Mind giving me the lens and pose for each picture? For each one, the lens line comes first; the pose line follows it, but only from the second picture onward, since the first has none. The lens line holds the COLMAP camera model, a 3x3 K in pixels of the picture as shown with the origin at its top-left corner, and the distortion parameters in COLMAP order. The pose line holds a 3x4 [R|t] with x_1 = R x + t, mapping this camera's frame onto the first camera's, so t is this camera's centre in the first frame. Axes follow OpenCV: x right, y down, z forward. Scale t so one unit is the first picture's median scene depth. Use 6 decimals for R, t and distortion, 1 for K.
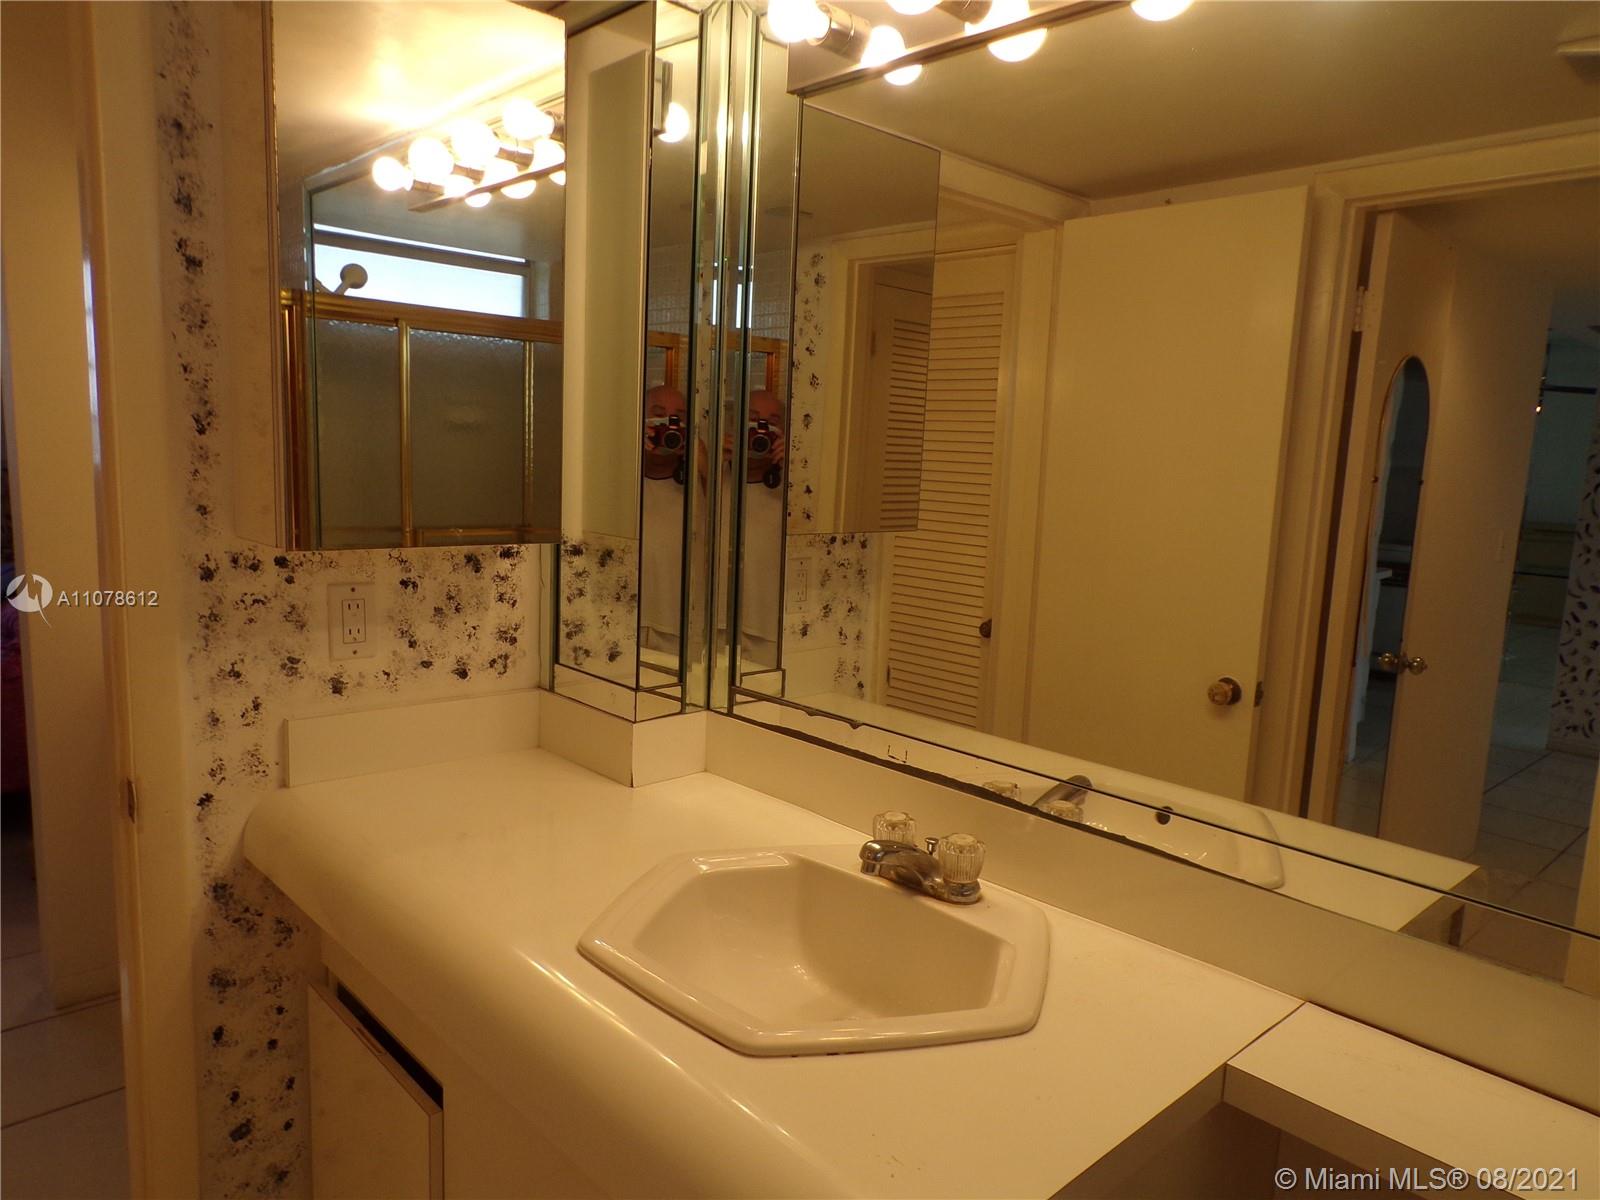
lens RADIAL K [[1079.4, 0, 797.7], [0, 1079.4, 612.1], [0, 0, 1]] dist [-0.013382, 0.029923]
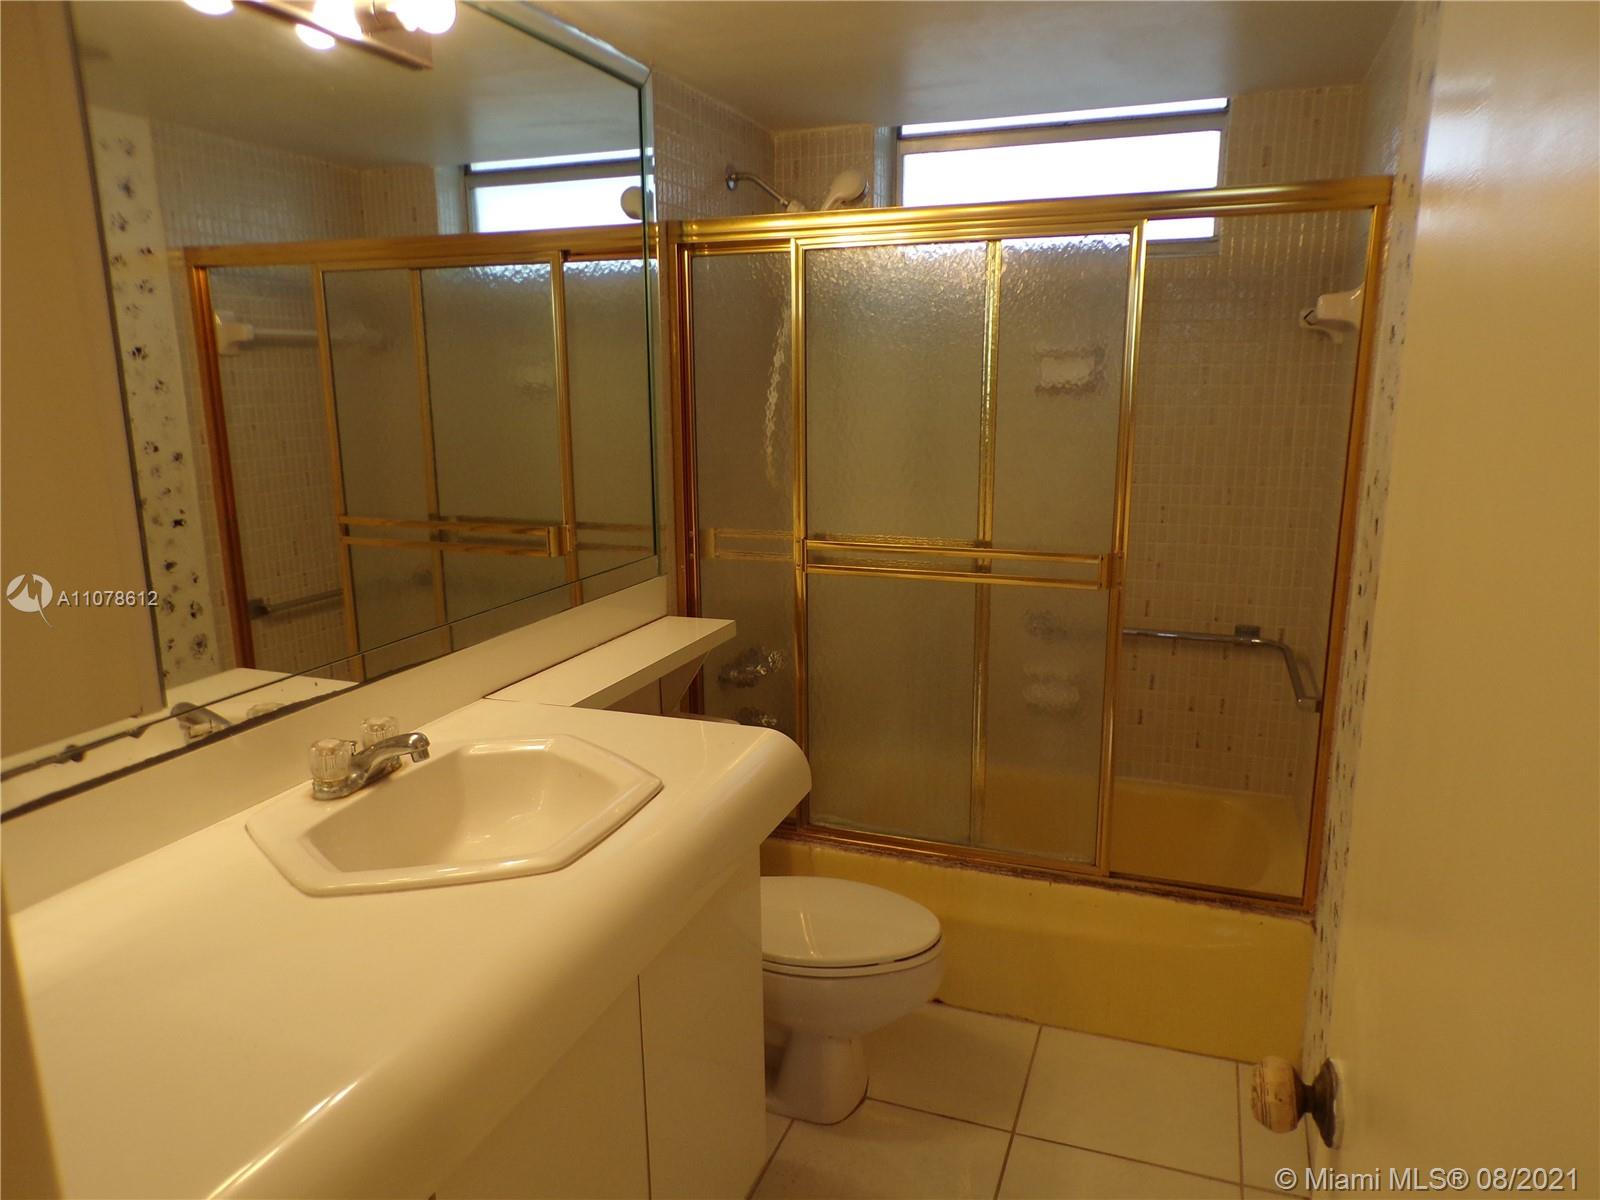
lens RADIAL K [[1076.2, 0, 800.8], [0, 1076.2, 610.8], [0, 0, 1]] dist [-0.007553, 0.012849]
pose [[-0.447402, -0.231968, 0.863726, -1.024801], [0.122292, 0.940837, 0.316024, -0.218604], [-0.885932, 0.247017, -0.392564, 0.976565]]
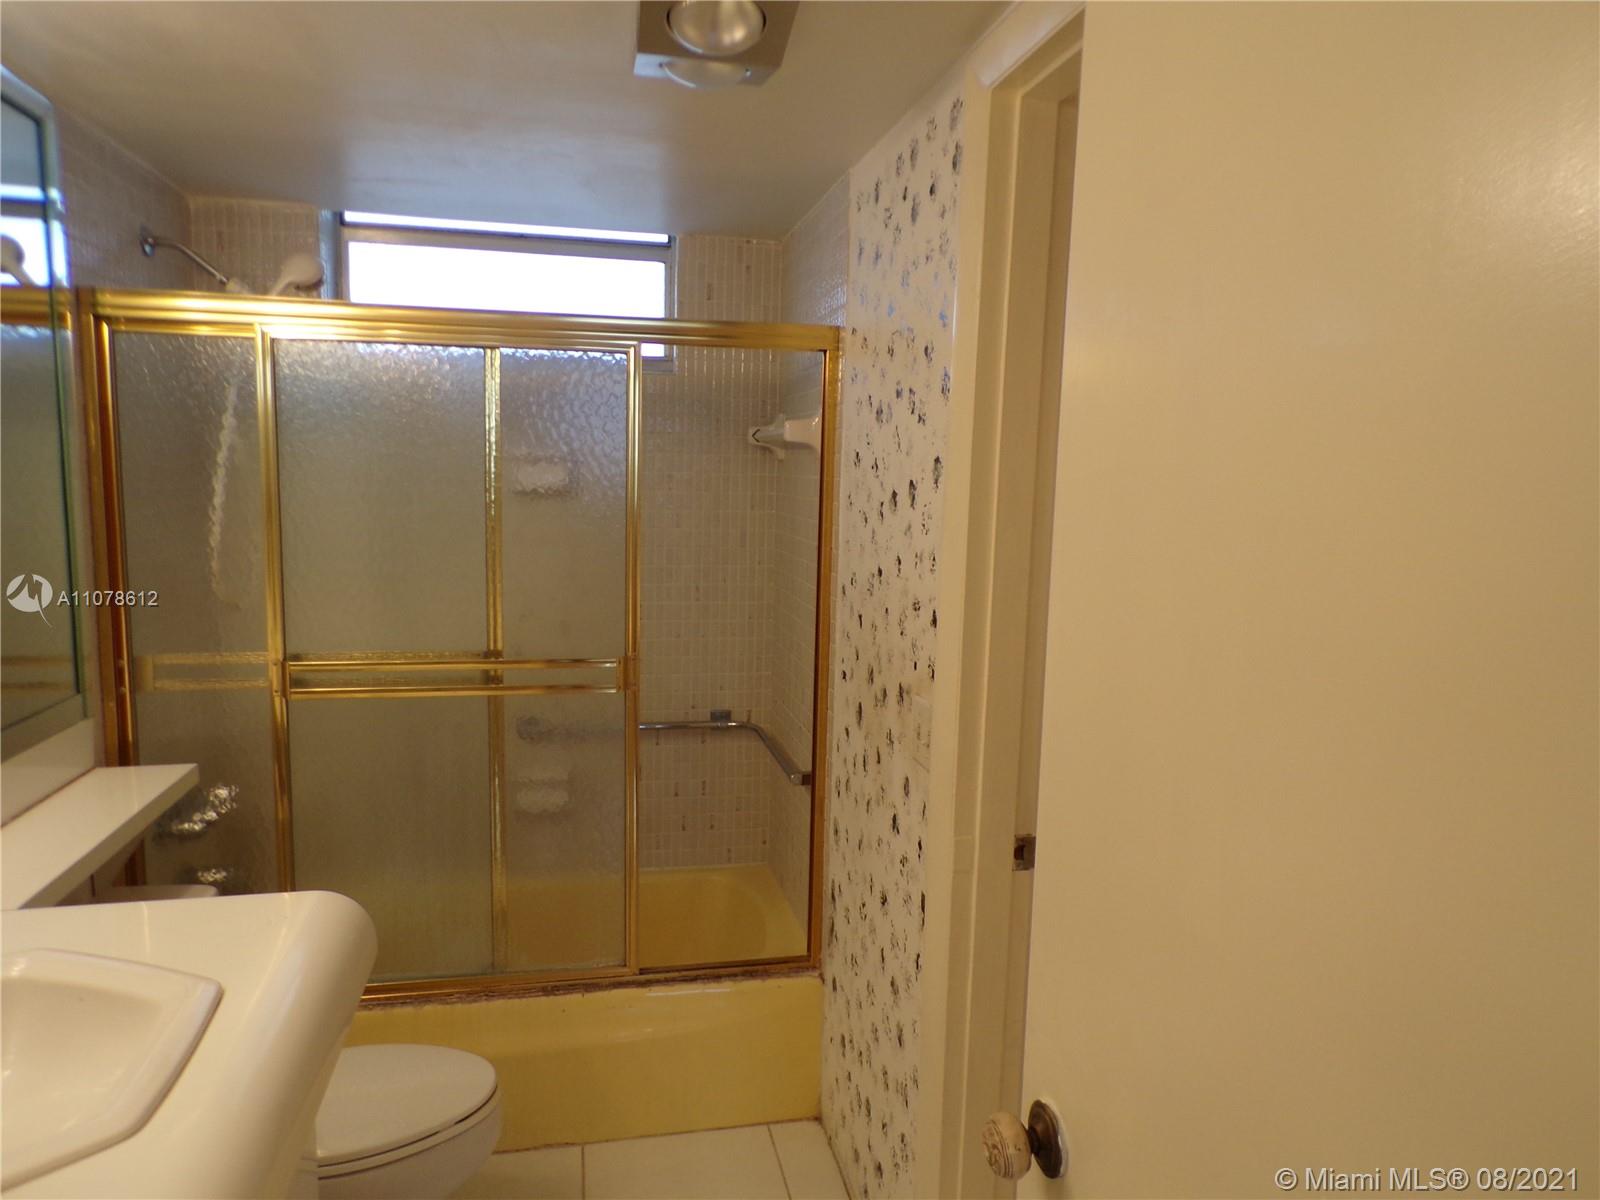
lens RADIAL K [[1076.2, 0, 800.8], [0, 1076.2, 610.8], [0, 0, 1]] dist [-0.007553, 0.012849]
pose [[-0.856012, -0.131648, 0.499912, -0.864392], [0.015806, 0.959914, 0.279850, -0.261150], [-0.516714, 0.247456, -0.819617, 1.119105]]
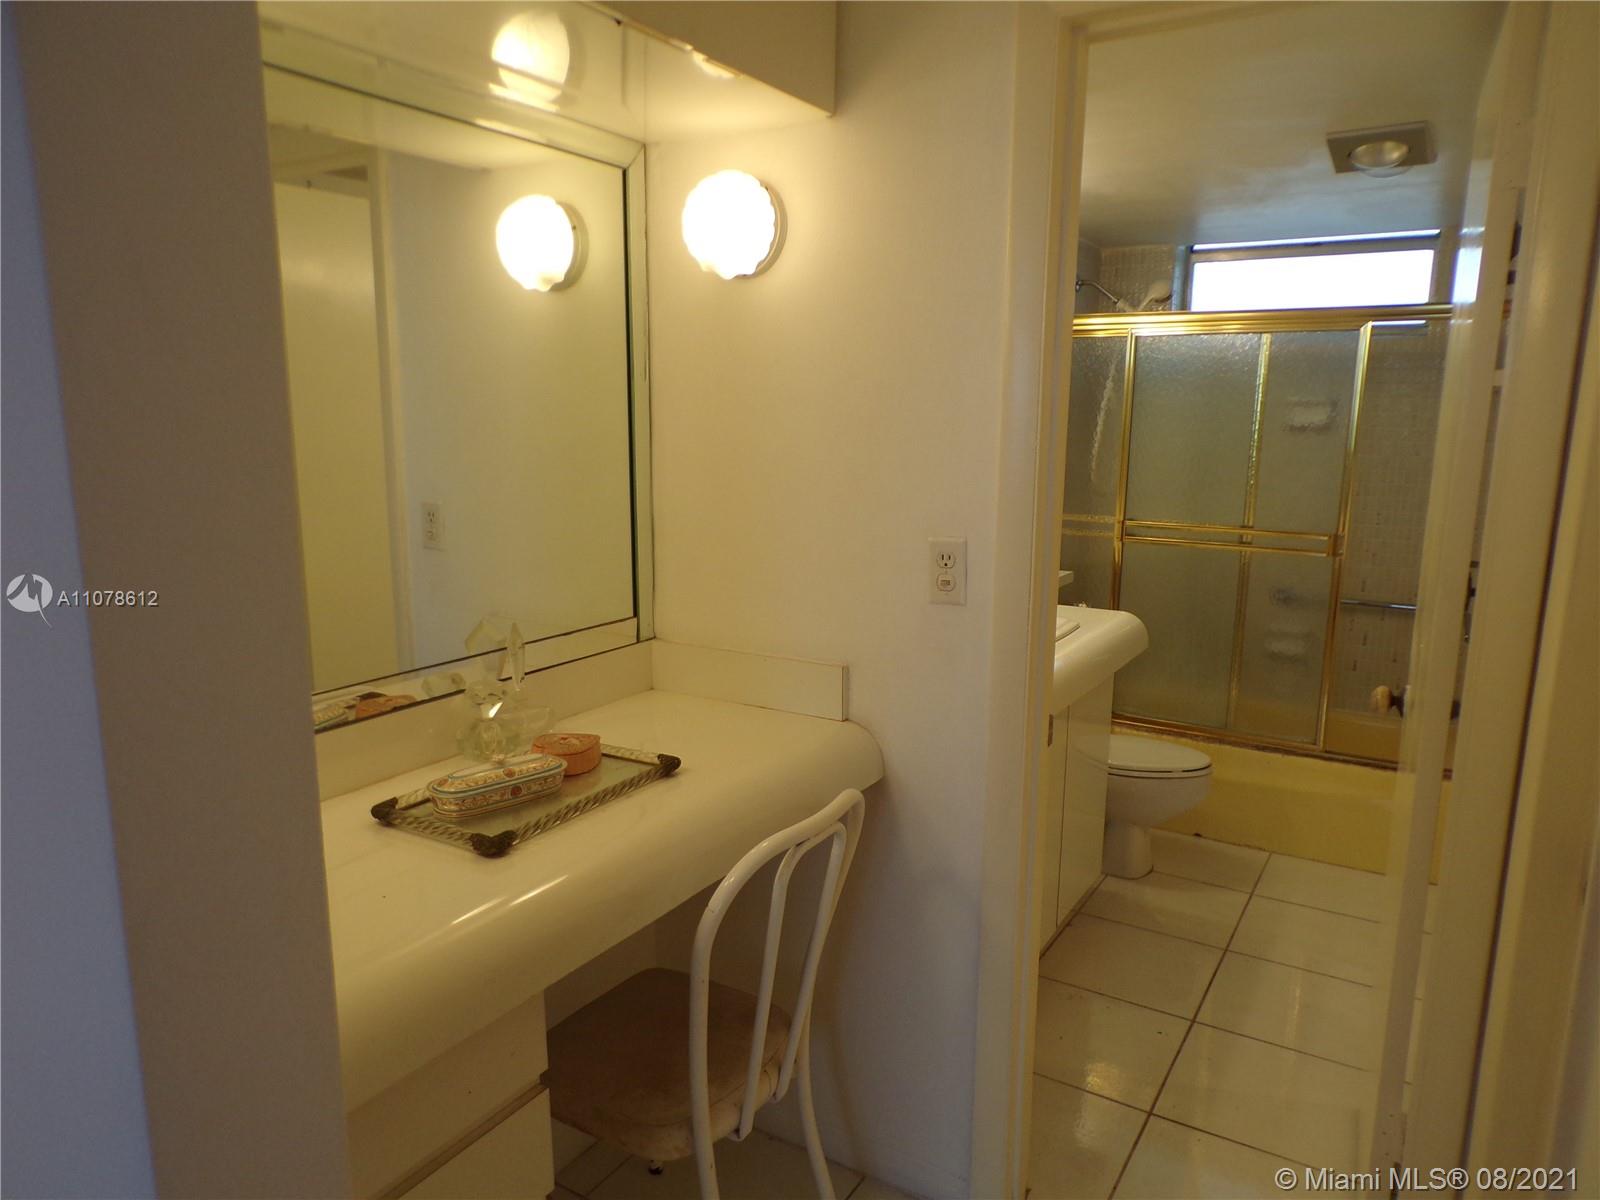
lens RADIAL K [[1073.1, 0, 797.4], [0, 1073.1, 609.4], [0, 0, 1]] dist [-0.014823, 0.005253]
pose [[-0.261133, -0.221239, 0.939608, -1.893488], [0.122440, 0.957928, 0.259581, -0.365430], [-0.957506, 0.182831, -0.223058, 1.717474]]
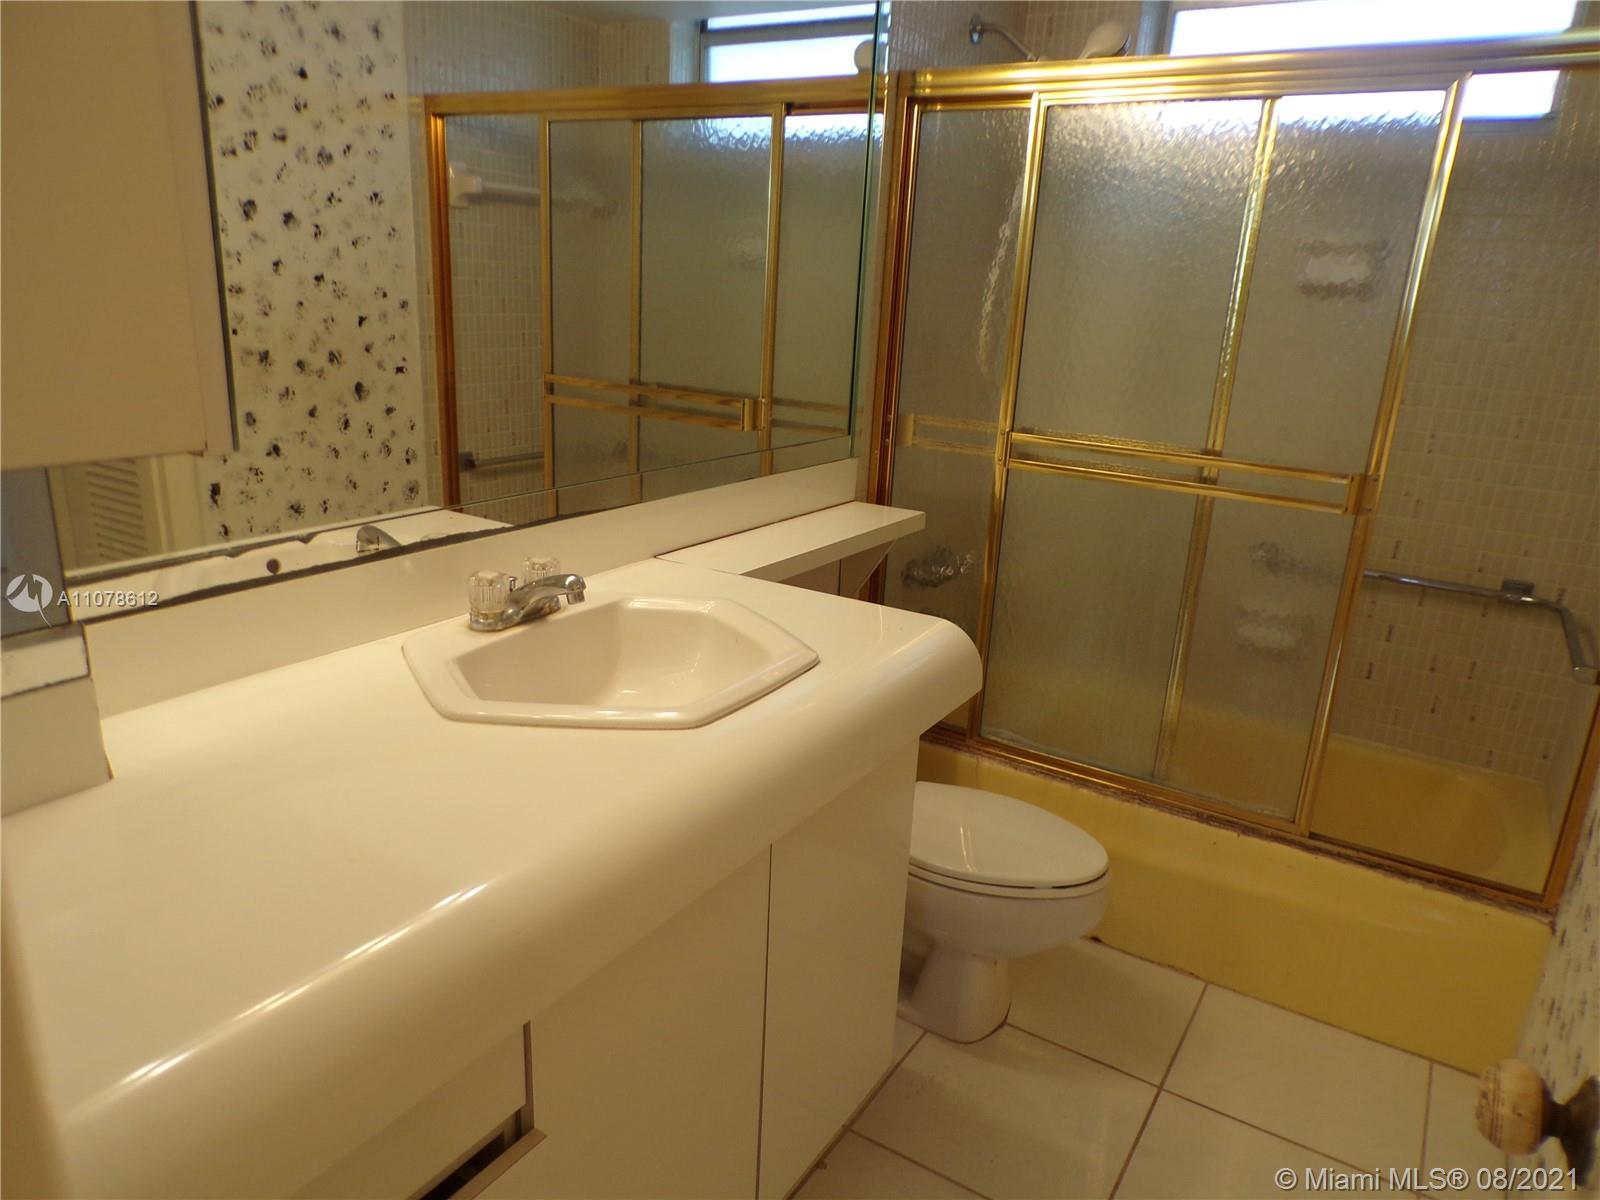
lens RADIAL K [[1073.5, 0, 802.8], [0, 1073.5, 613.4], [0, 0, 1]] dist [-0.003637, 0.005108]
pose [[-0.253197, -0.339435, 0.905911, -0.959195], [0.083432, 0.925274, 0.370009, -0.139771], [-0.963810, 0.169267, -0.205957, 0.931025]]
